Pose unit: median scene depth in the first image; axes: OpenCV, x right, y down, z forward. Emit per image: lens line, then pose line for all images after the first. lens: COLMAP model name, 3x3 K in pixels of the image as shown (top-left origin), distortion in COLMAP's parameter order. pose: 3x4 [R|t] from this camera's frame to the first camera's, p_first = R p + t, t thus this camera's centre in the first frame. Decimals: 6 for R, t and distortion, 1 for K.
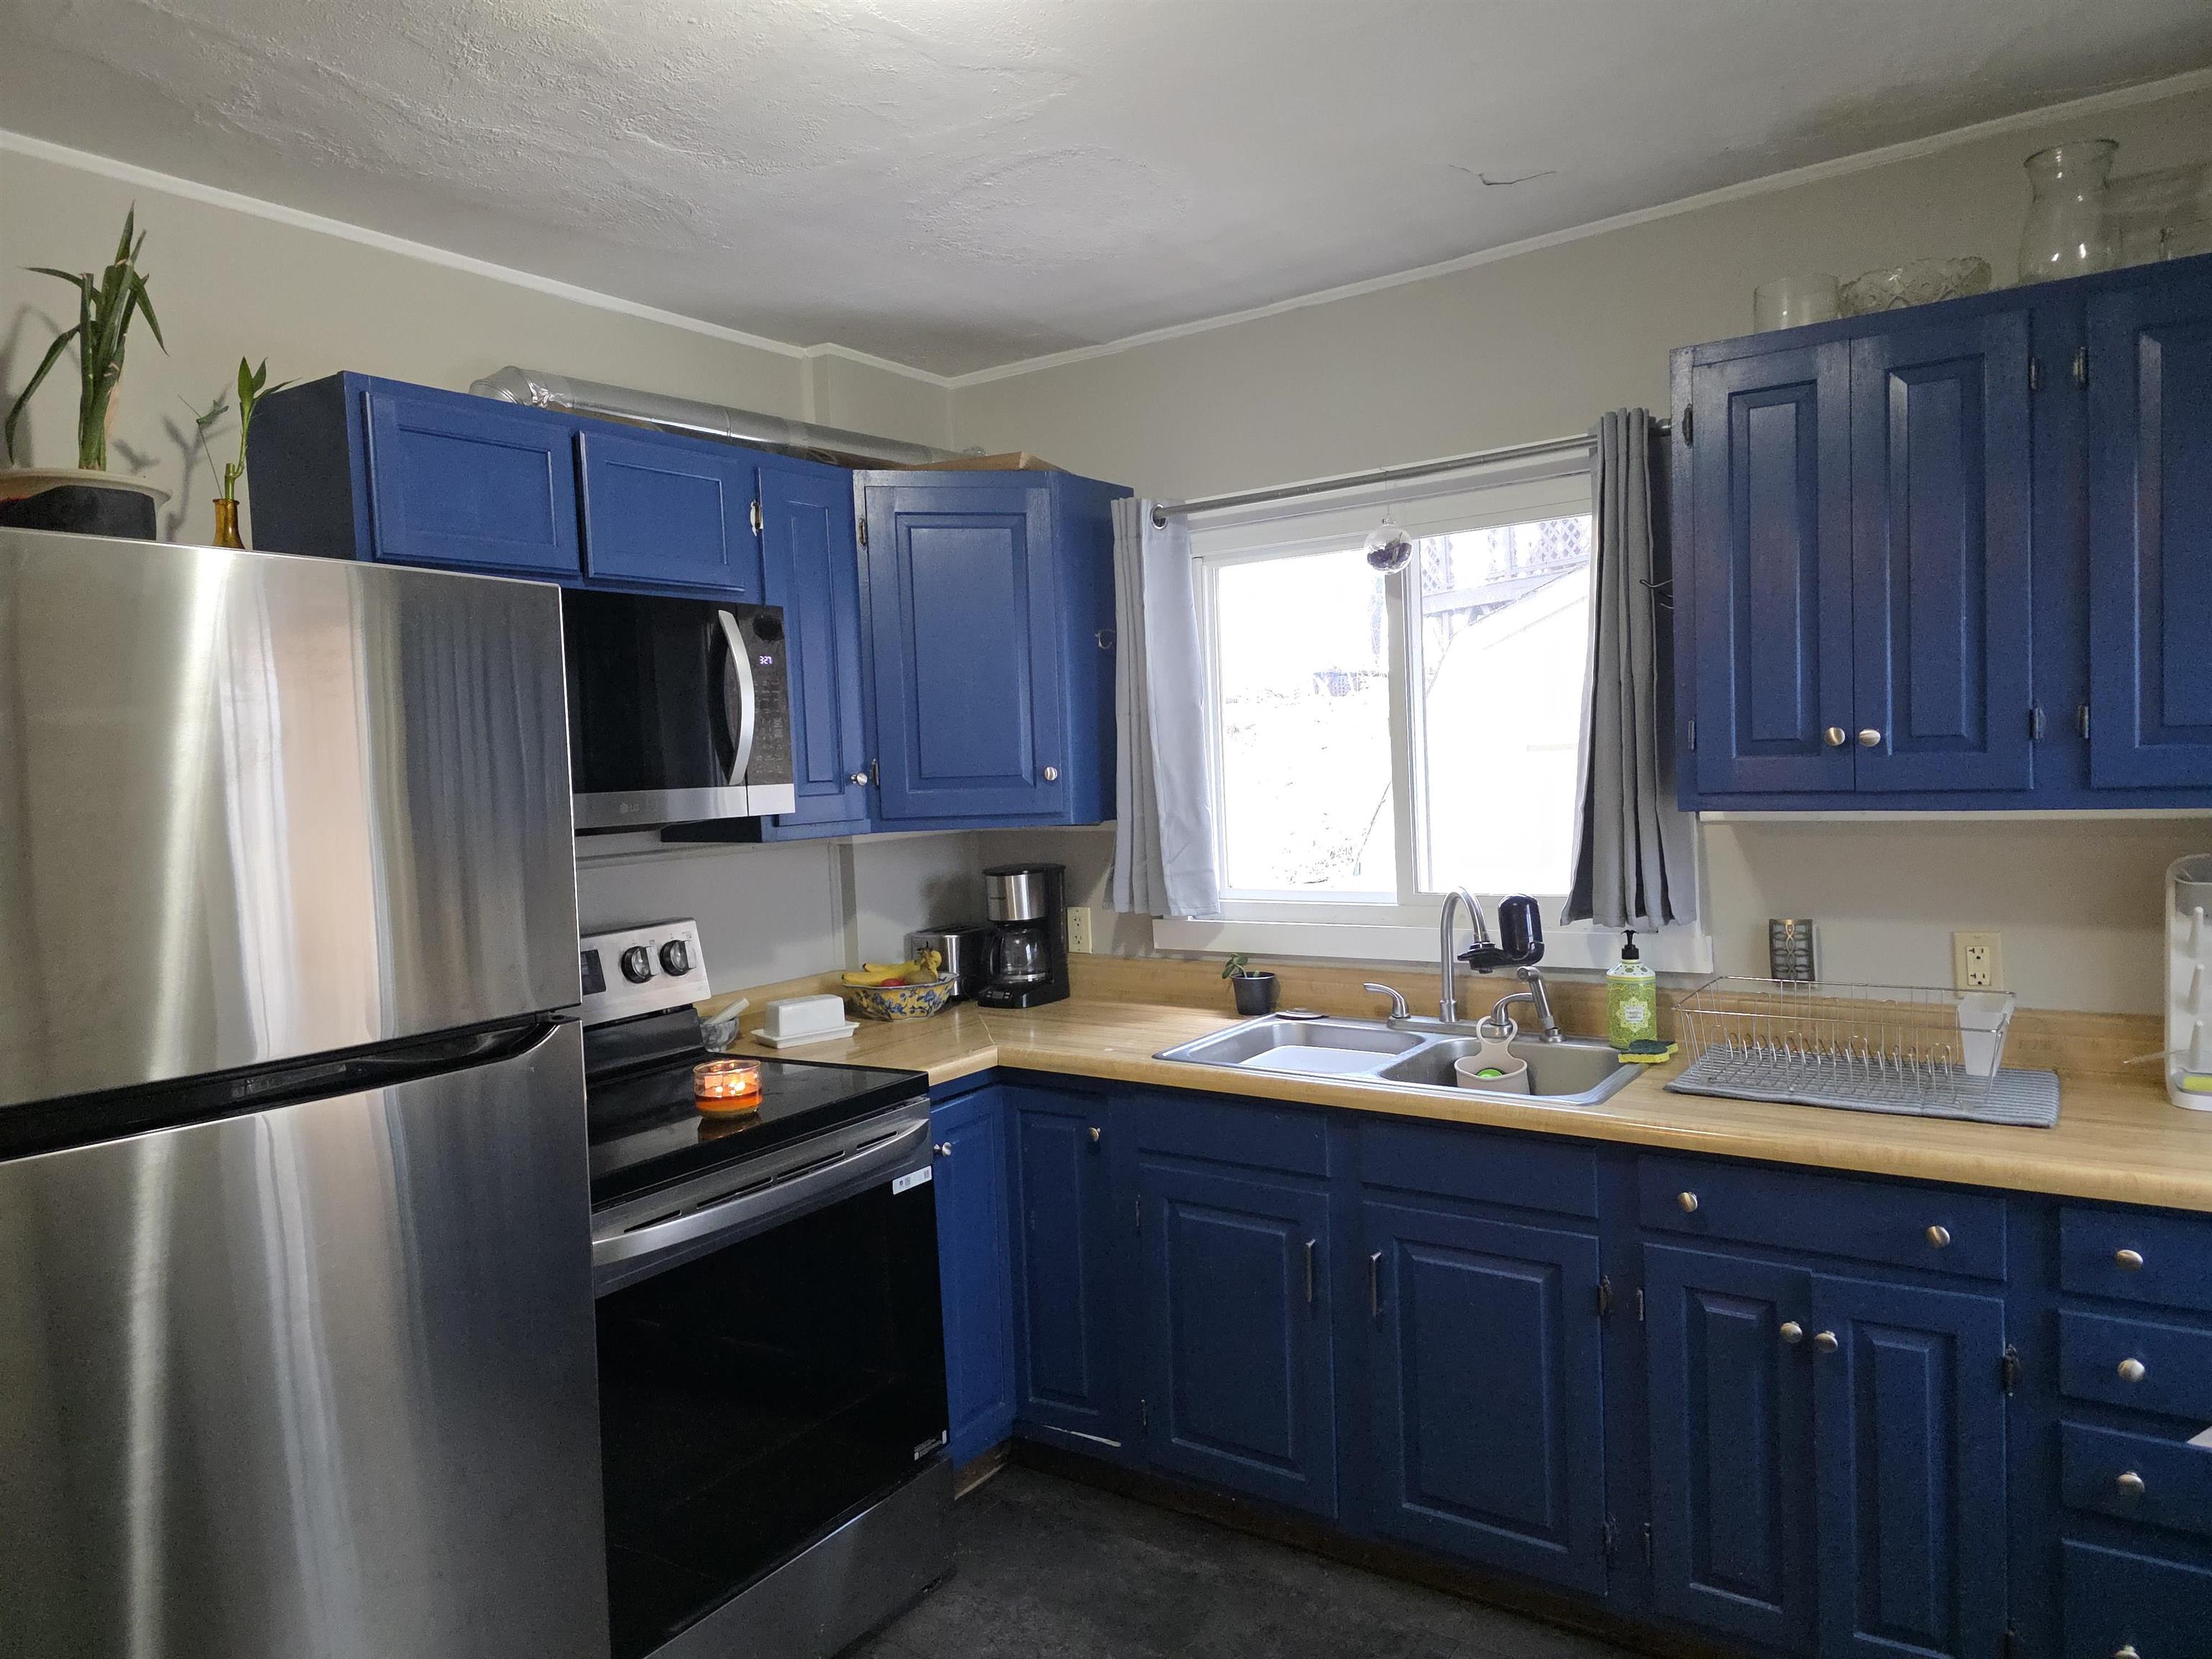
lens RADIAL K [[1455.6, 0, 1103.0], [0, 1455.6, 830.0], [0, 0, 1]] dist [0.022739, -0.030831]
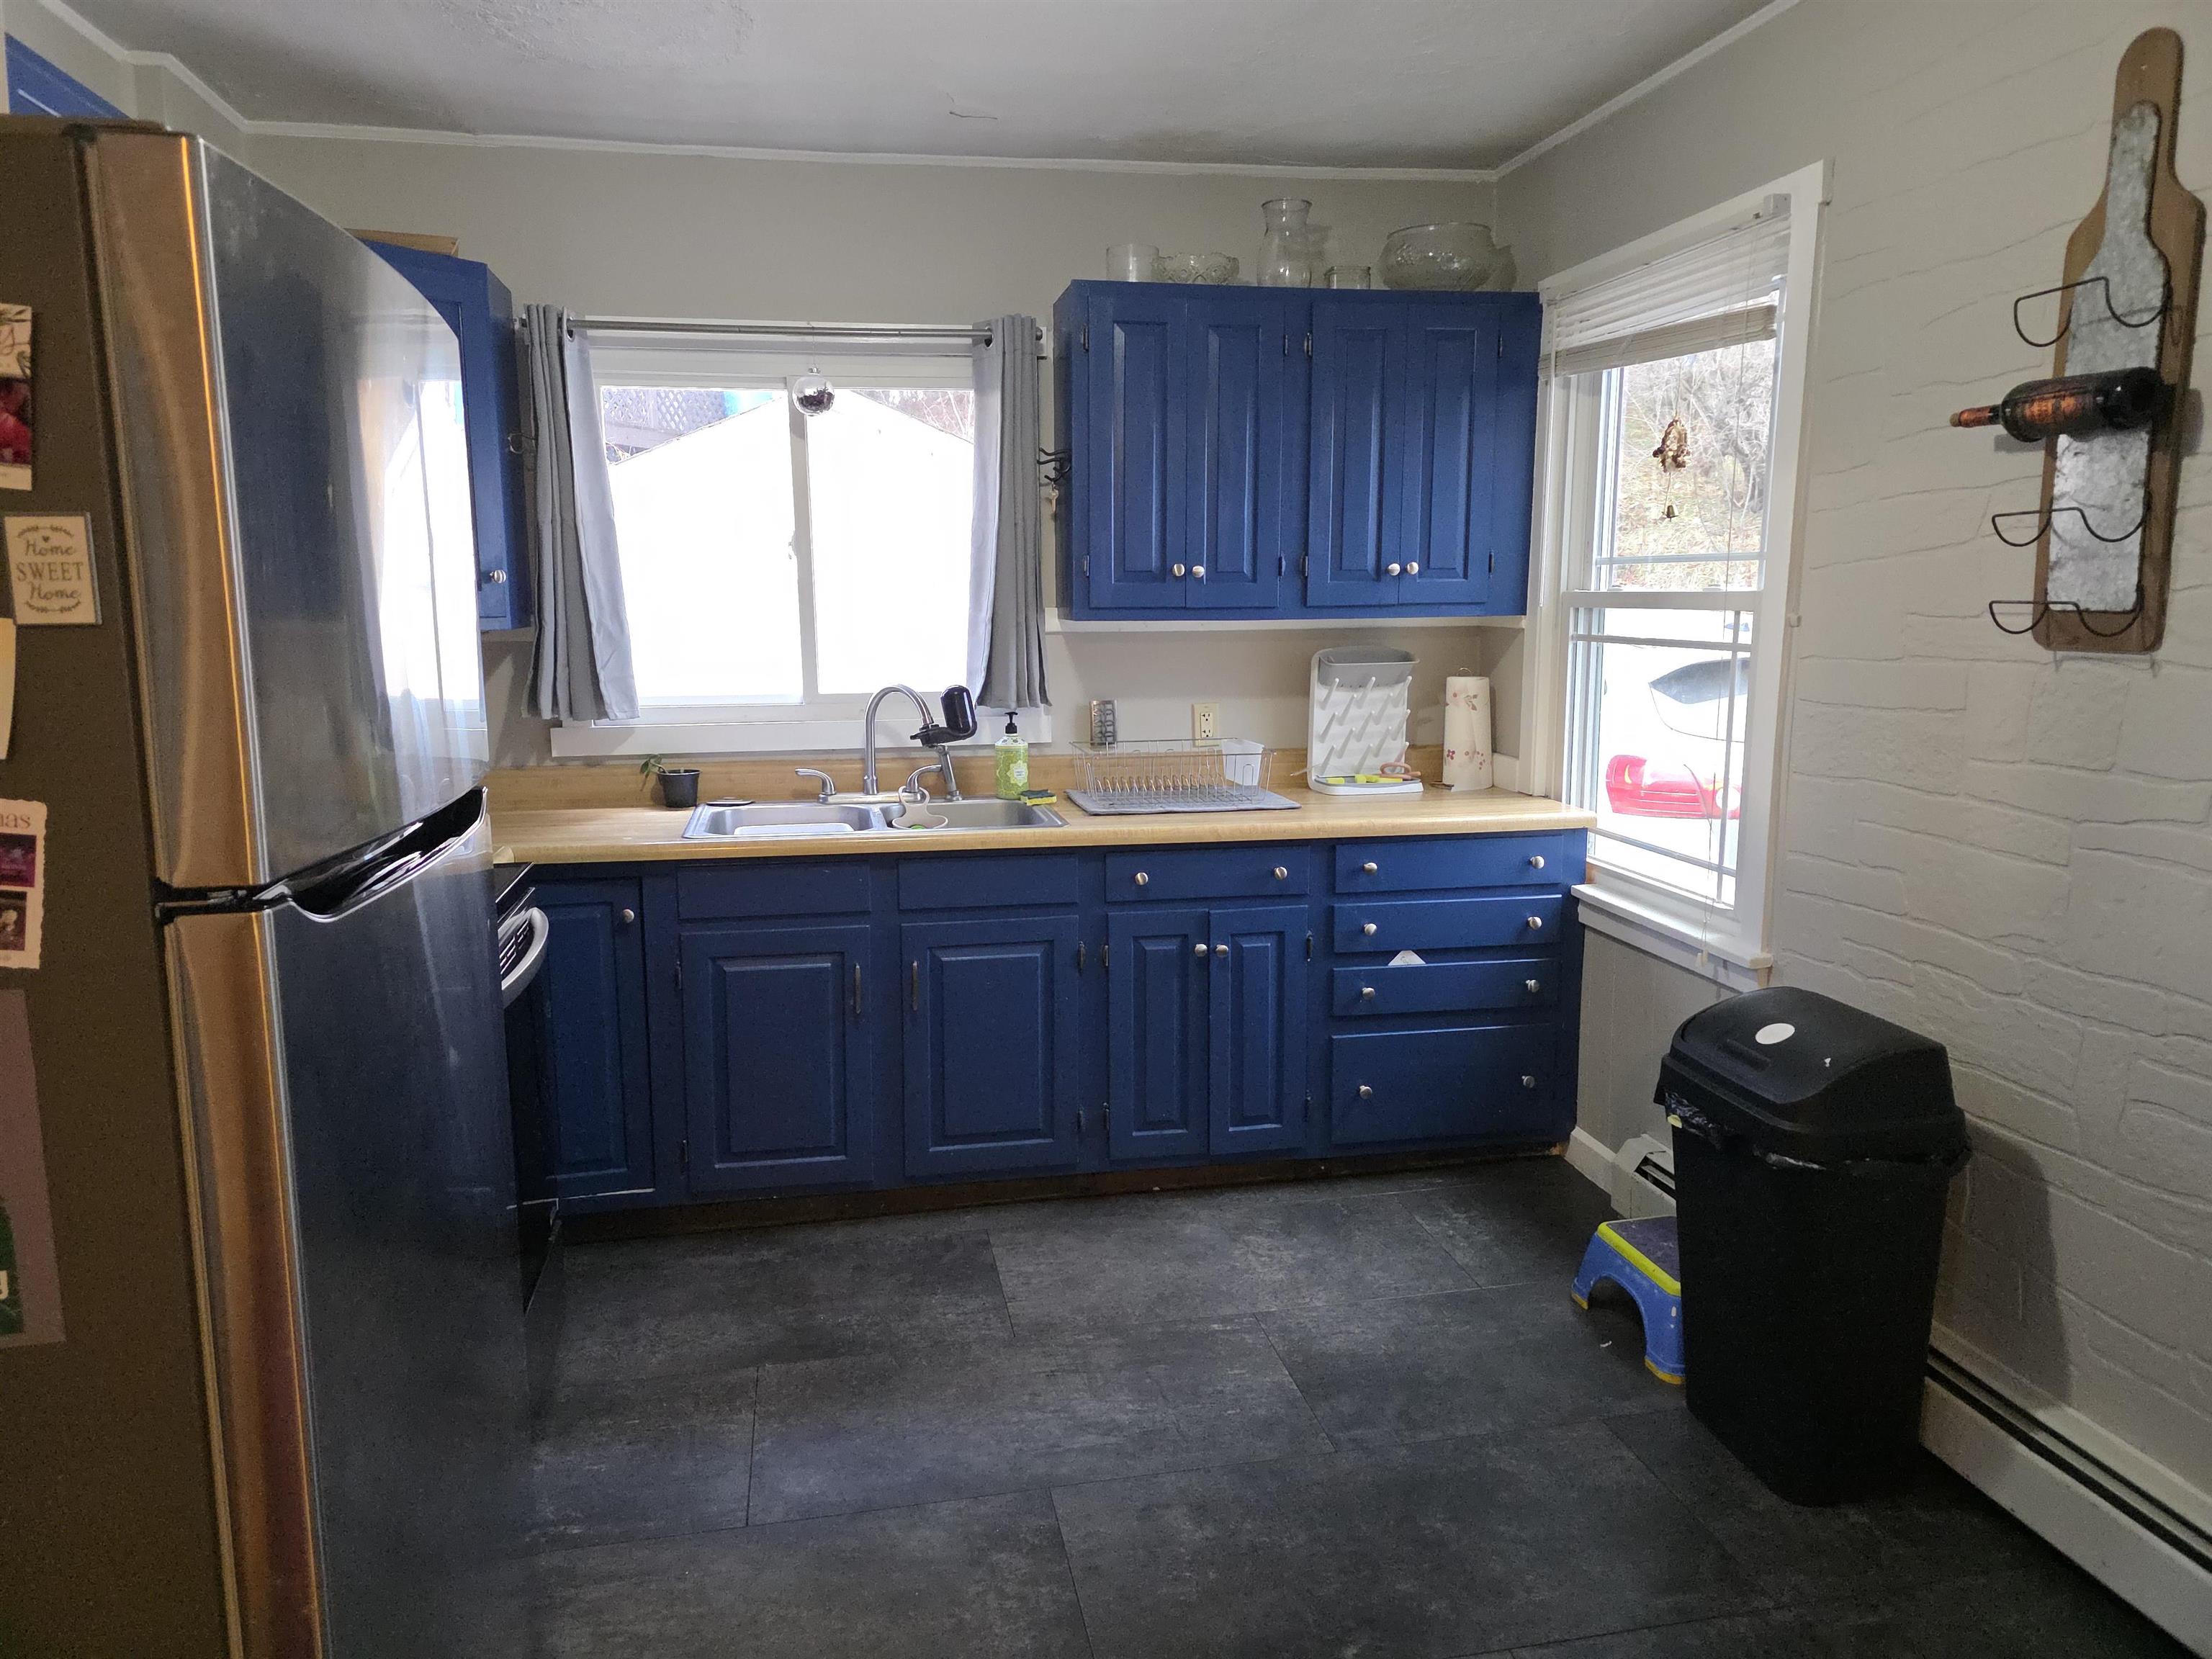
lens RADIAL K [[1455.6, 0, 1117.7], [0, 1455.6, 833.5], [0, 0, 1]] dist [0.022739, -0.030831]
pose [[0.687580, -0.083338, 0.721310, -0.561193], [0.012805, 0.994629, 0.102710, 0.044295], [-0.725996, -0.061385, 0.684954, -0.001546]]
